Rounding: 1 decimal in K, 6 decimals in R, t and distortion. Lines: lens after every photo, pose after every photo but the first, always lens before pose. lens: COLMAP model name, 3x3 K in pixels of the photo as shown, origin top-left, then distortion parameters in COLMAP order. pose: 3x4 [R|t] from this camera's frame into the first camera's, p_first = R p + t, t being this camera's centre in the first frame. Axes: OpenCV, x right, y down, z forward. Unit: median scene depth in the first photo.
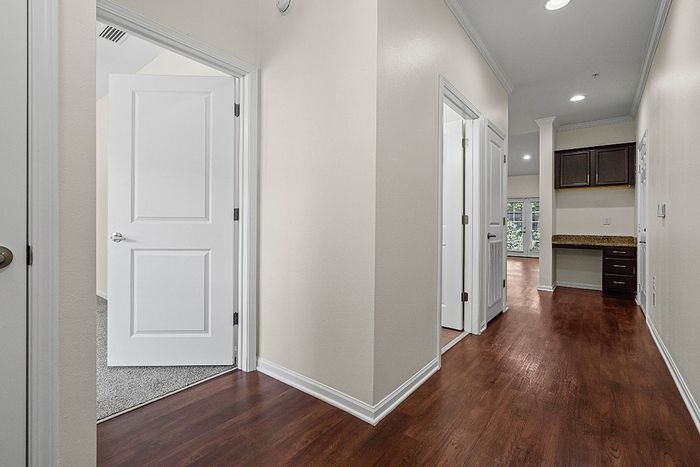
lens RADIAL K [[321.7, 0, 348.5], [0, 321.7, 228.0], [0, 0, 1]] dist [-0.001983, 0.000389]
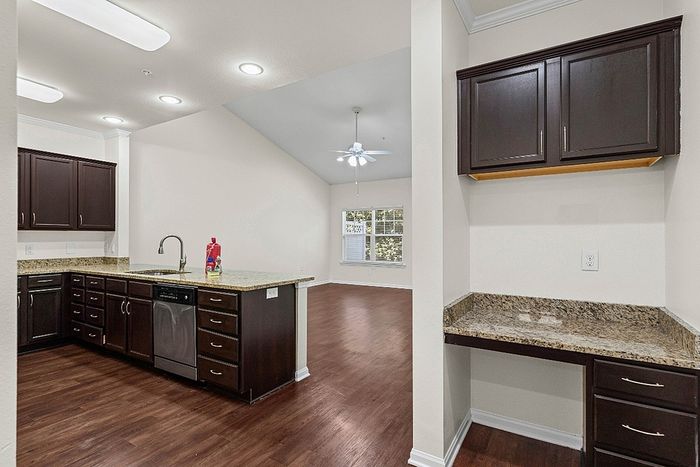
lens RADIAL K [[345.8, 0, 350.9], [0, 345.8, 236.2], [0, 0, 1]] dist [0.000916, 0.000358]
pose [[0.992802, -0.002733, 0.119736, 0.494825], [0.004117, 0.999928, -0.011307, -0.048084], [-0.119696, 0.011719, 0.992741, 0.652546]]
